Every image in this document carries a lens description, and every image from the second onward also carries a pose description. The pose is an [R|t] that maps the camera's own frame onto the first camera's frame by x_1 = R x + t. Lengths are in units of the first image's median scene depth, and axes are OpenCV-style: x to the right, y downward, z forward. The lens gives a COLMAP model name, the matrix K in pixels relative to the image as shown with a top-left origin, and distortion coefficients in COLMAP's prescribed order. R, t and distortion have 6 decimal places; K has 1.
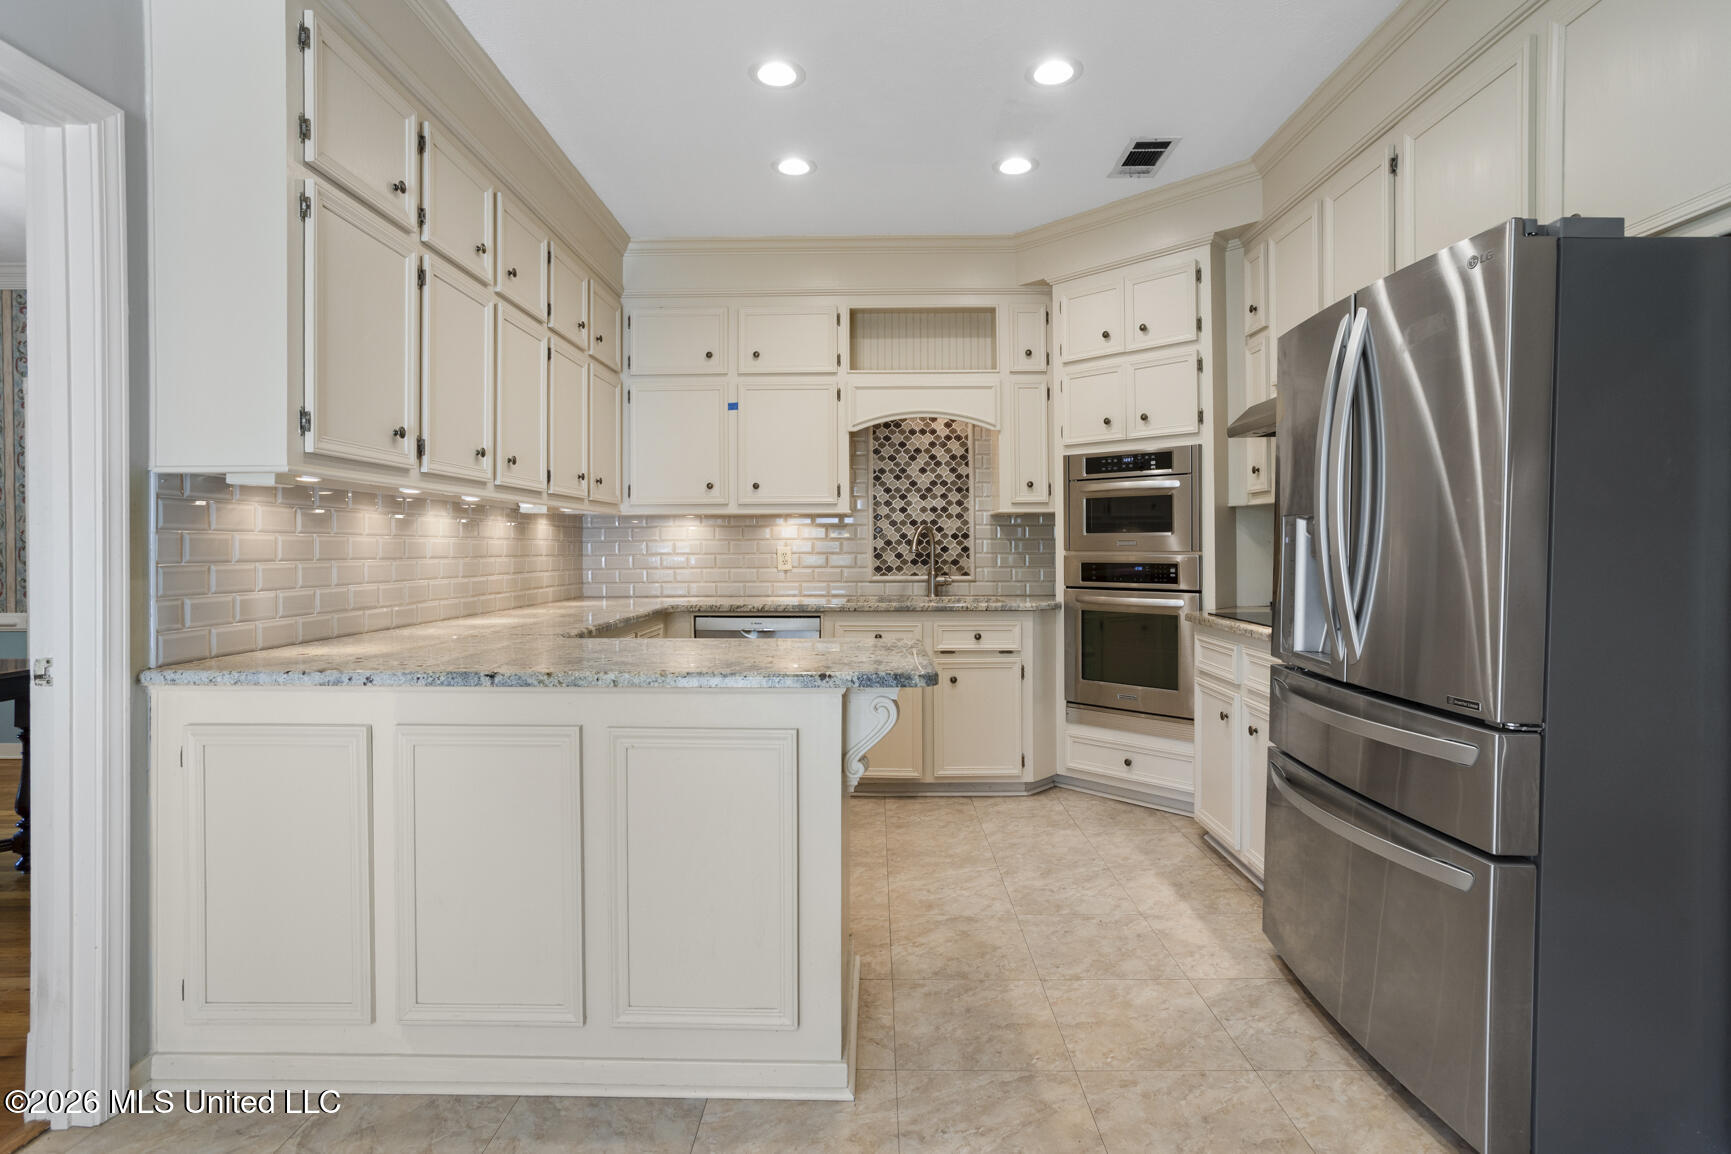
lens RADIAL K [[843.1, 0, 910.6], [0, 843.1, 542.1], [0, 0, 1]] dist [-0.036376, 0.015908]
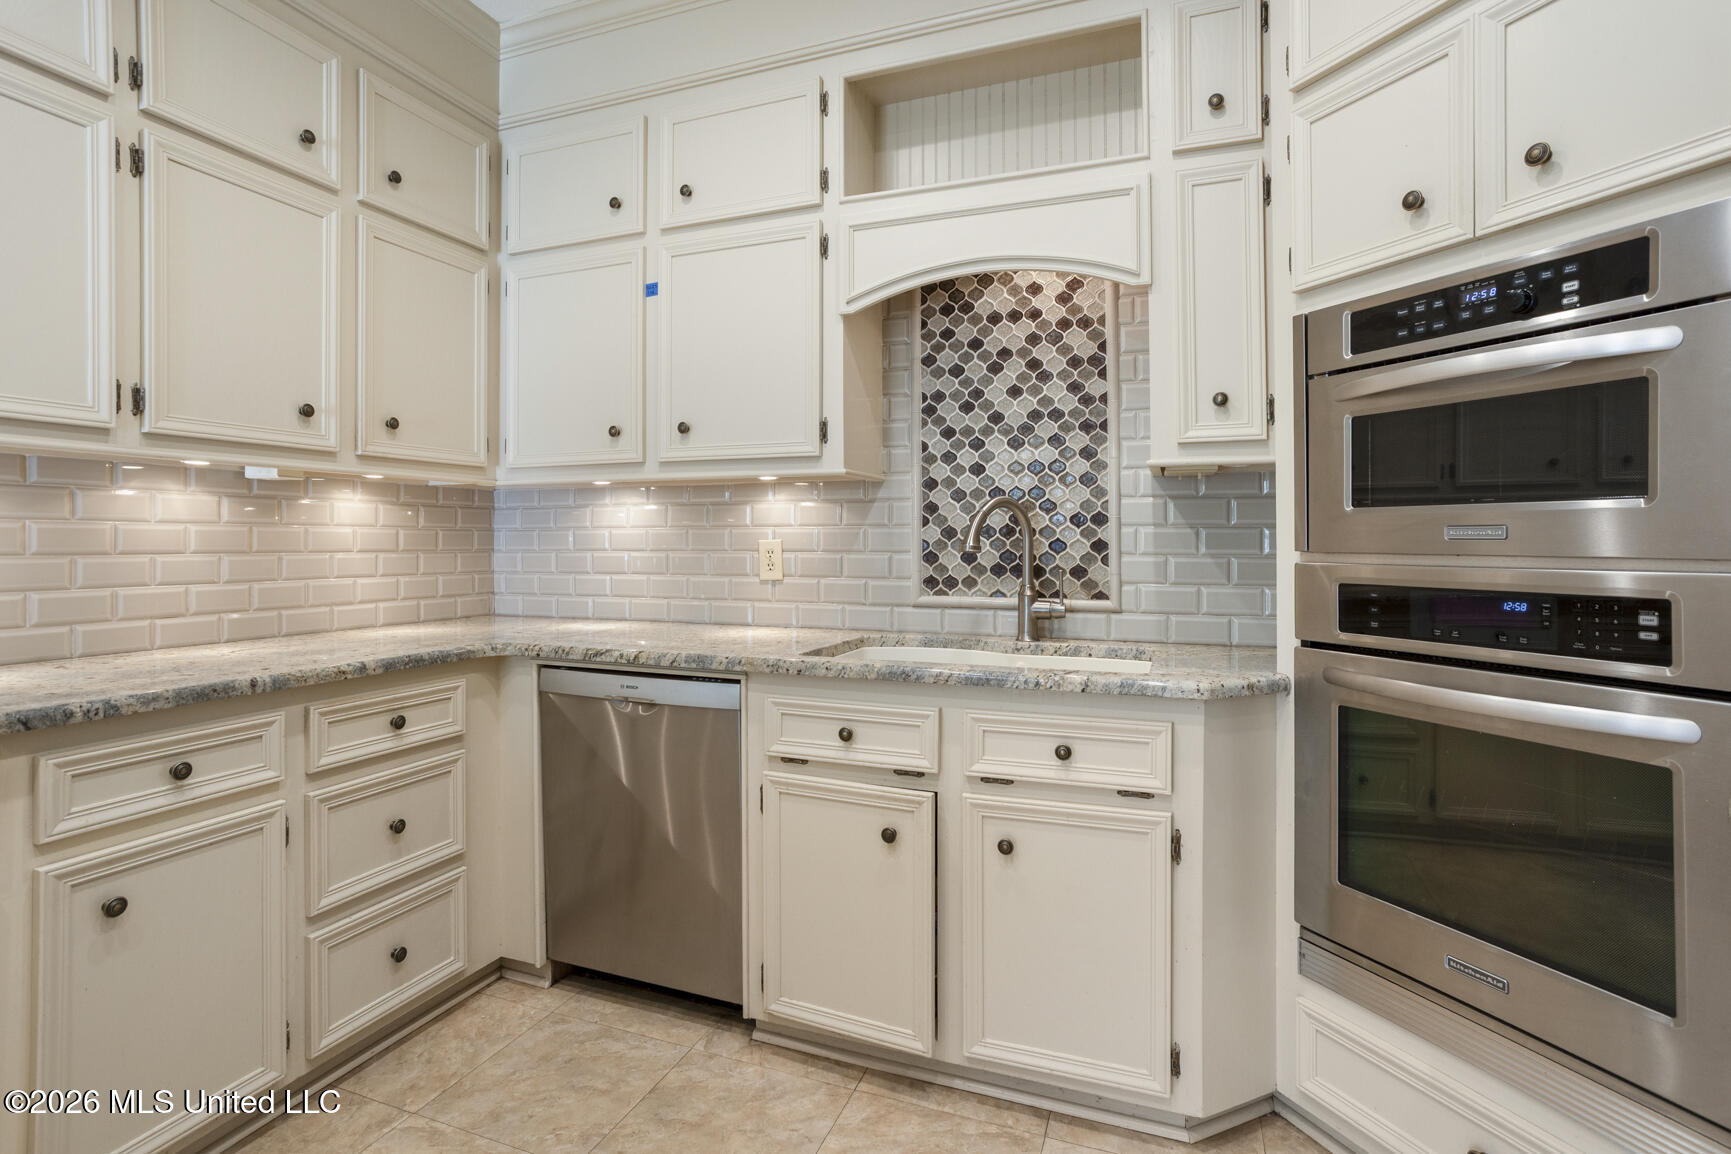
lens RADIAL K [[843.1, 0, 889.7], [0, 843.1, 531.2], [0, 0, 1]] dist [-0.036376, 0.015908]
pose [[0.927714, 0.001926, -0.373288, 0.150426], [-0.004059, 0.999980, -0.004929, 0.003136], [0.373271, 0.006087, 0.927703, 0.553839]]
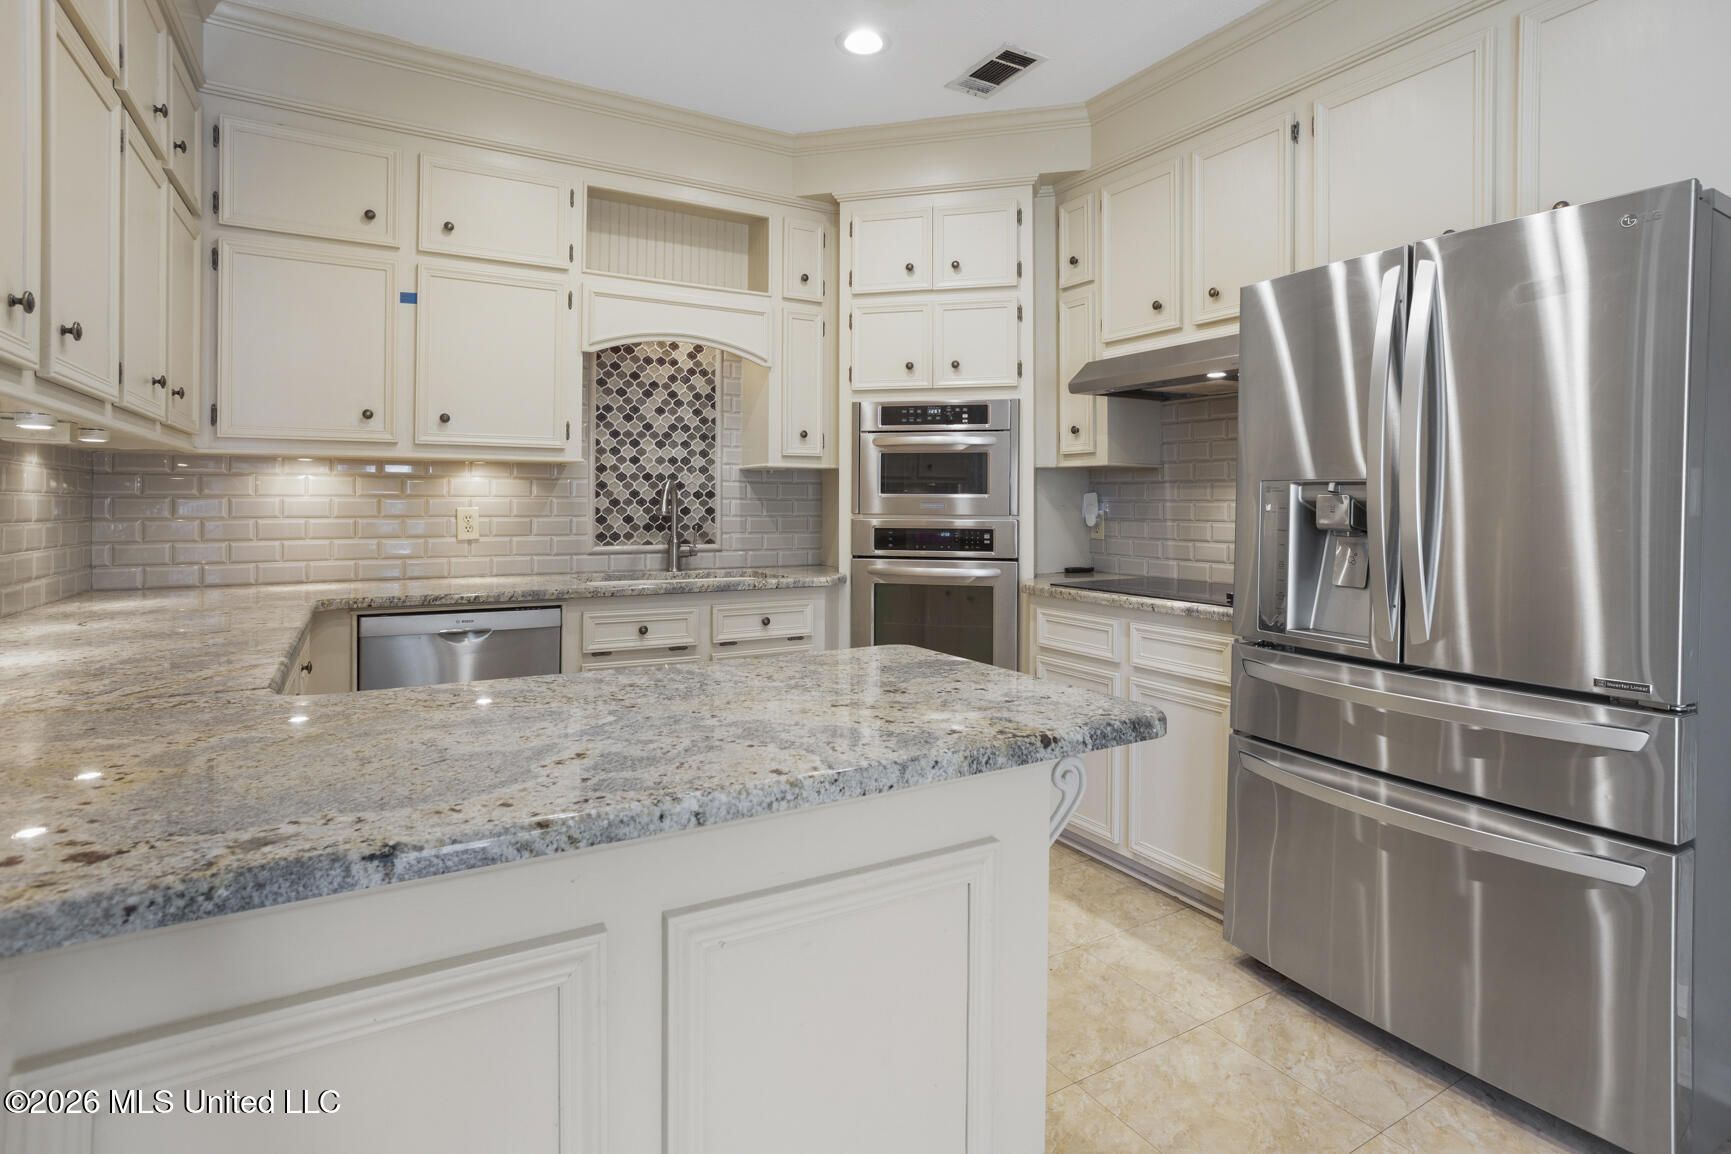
lens RADIAL K [[843.1, 0, 879.0], [0, 843.1, 490.3], [0, 0, 1]] dist [-0.036376, 0.015908]
pose [[0.869164, 0.015348, 0.494285, -0.216328], [-0.009850, 0.999857, -0.013727, -0.002048], [-0.494426, 0.007062, 0.869191, 0.242537]]
